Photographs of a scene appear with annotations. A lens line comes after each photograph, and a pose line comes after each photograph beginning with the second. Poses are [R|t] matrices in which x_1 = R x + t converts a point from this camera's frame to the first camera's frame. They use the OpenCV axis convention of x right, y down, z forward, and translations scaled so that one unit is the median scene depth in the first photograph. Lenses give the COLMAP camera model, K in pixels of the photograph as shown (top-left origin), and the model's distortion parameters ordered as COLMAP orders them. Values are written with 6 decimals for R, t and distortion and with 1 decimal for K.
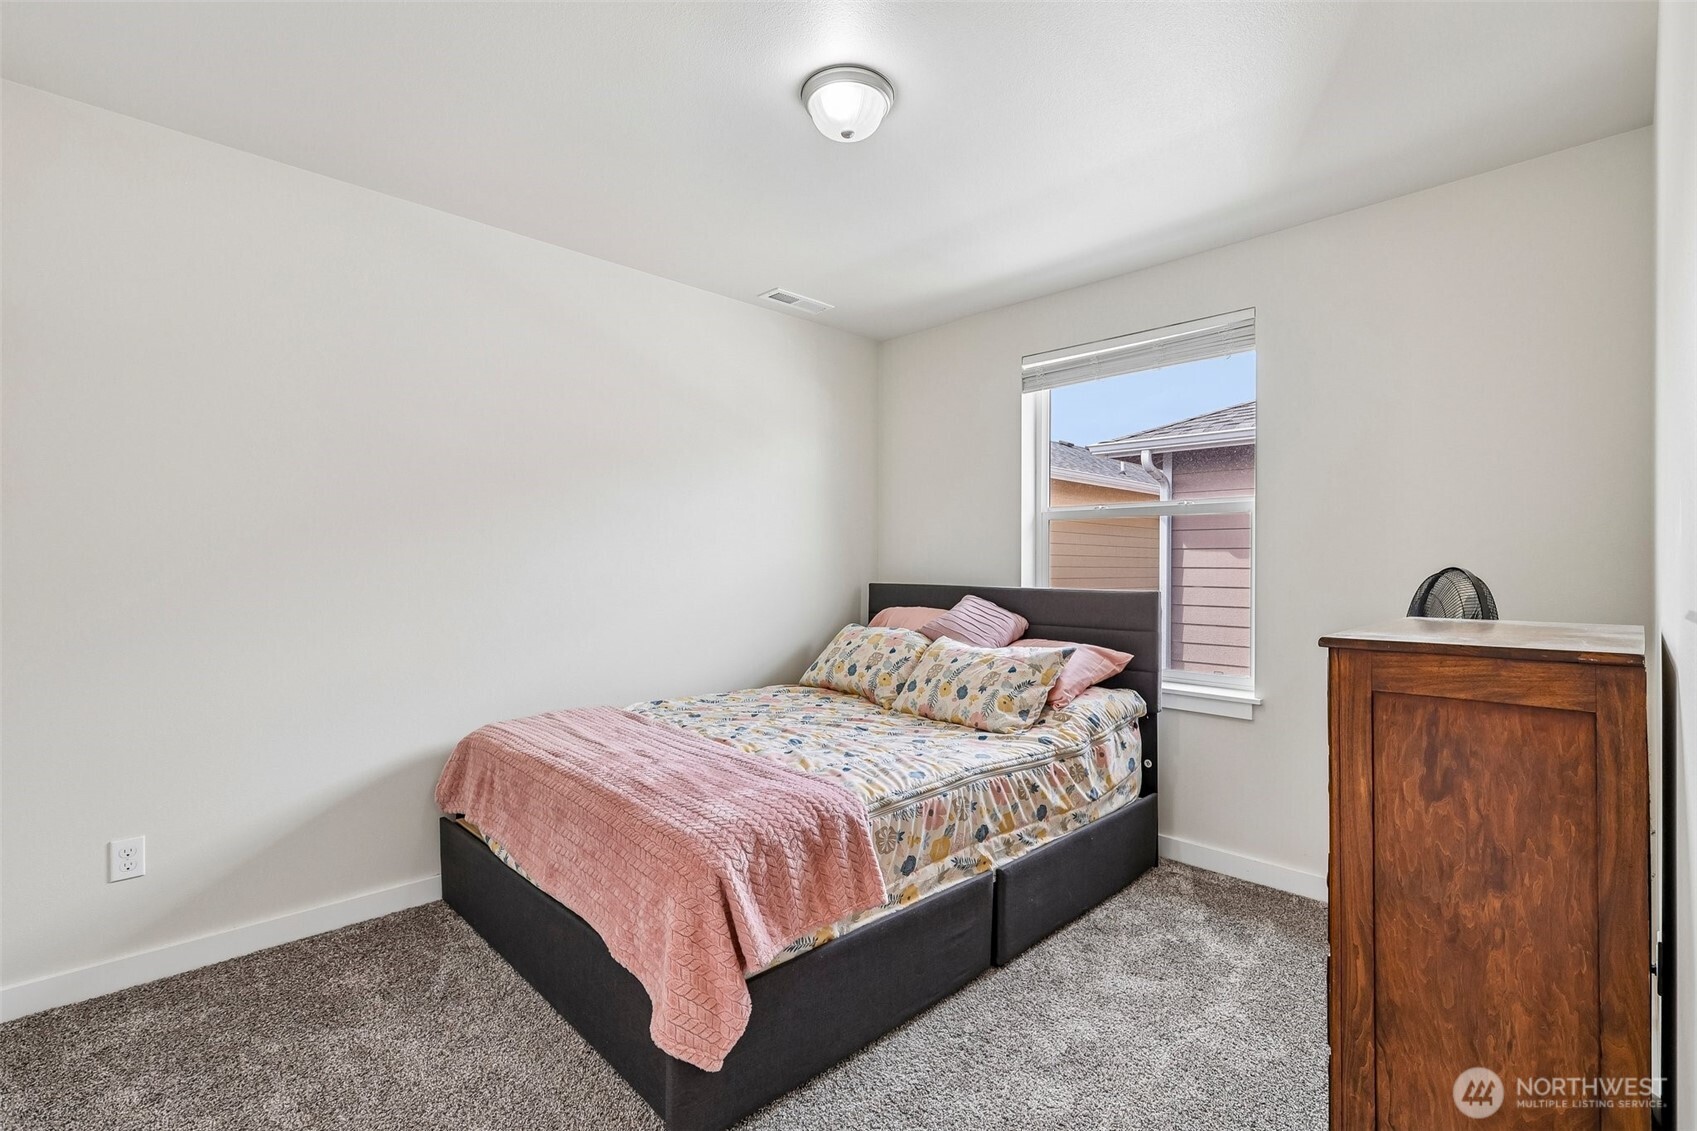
lens RADIAL K [[758.4, 0, 858.1], [0, 758.4, 572.7], [0, 0, 1]] dist [0.000892, 0.000499]
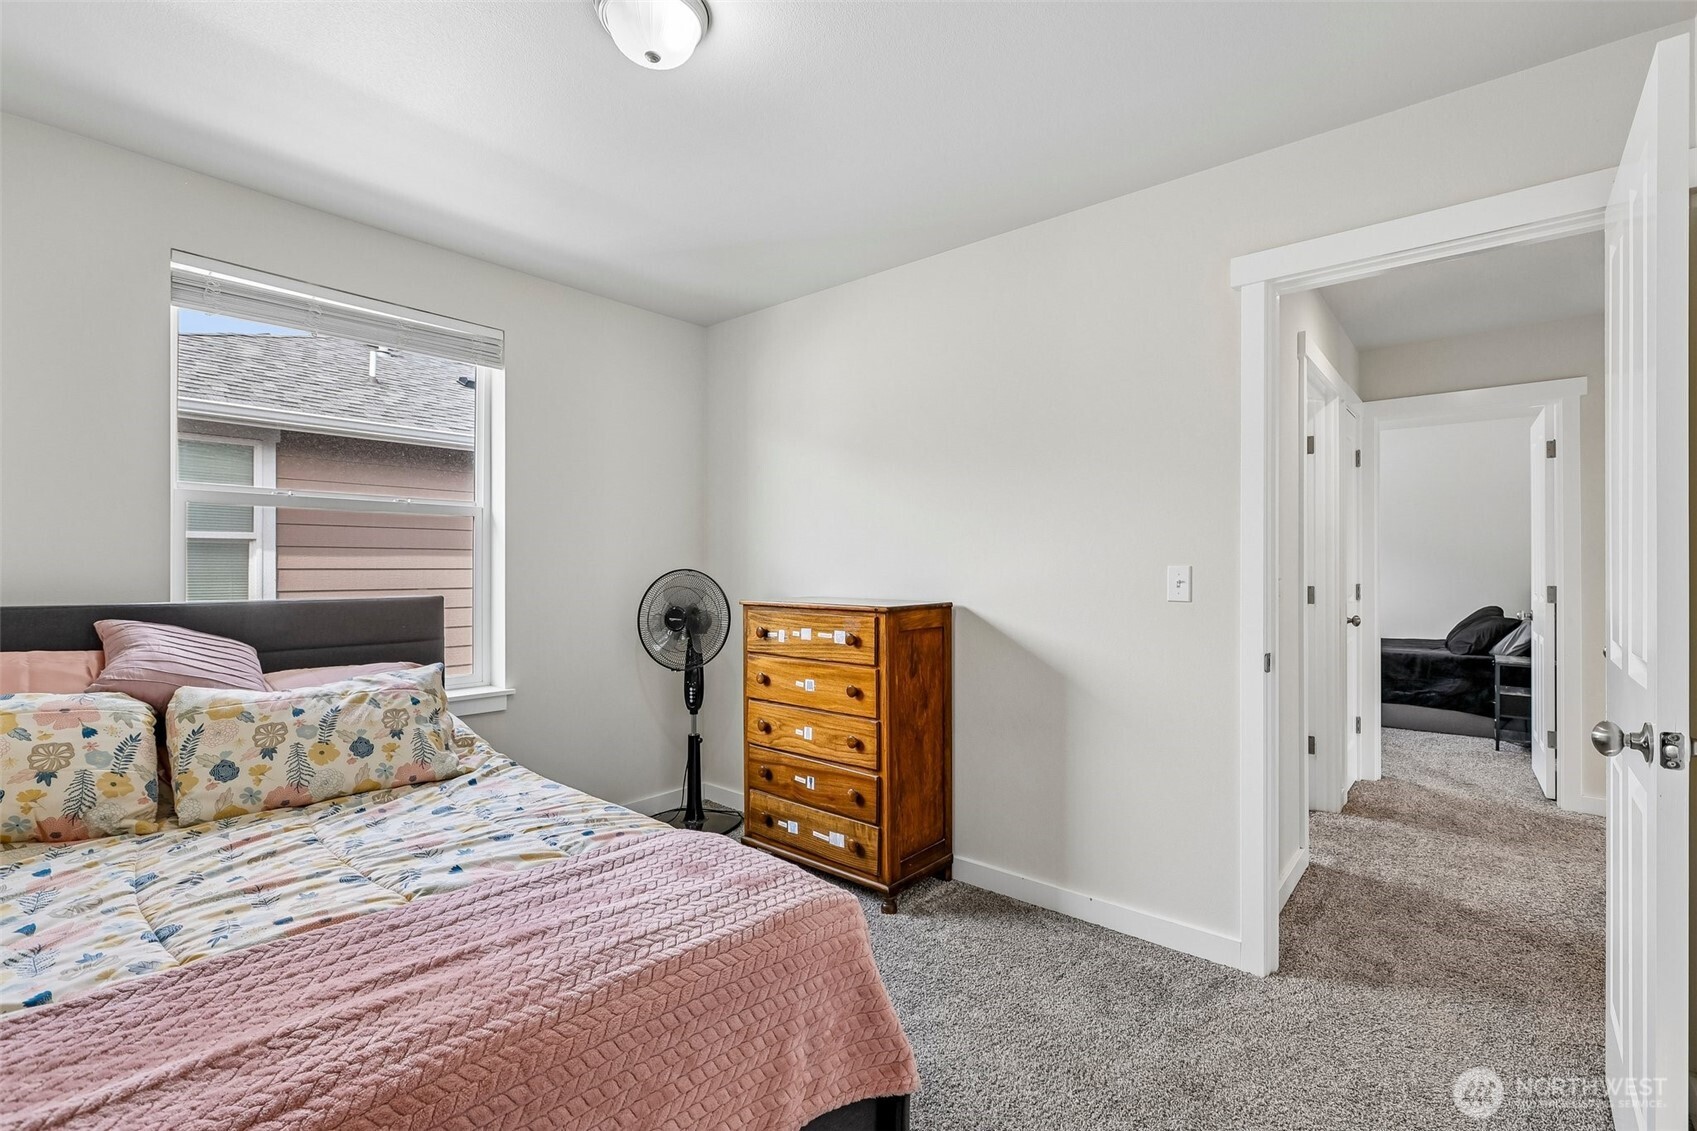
lens RADIAL K [[758.4, 0, 858.1], [0, 758.4, 572.7], [0, 0, 1]] dist [0.000892, 0.000499]
pose [[-0.088787, -0.011866, 0.995980, -0.570428], [0.006091, 0.999904, 0.012455, -0.012416], [-0.996032, 0.007172, -0.088706, 0.552233]]
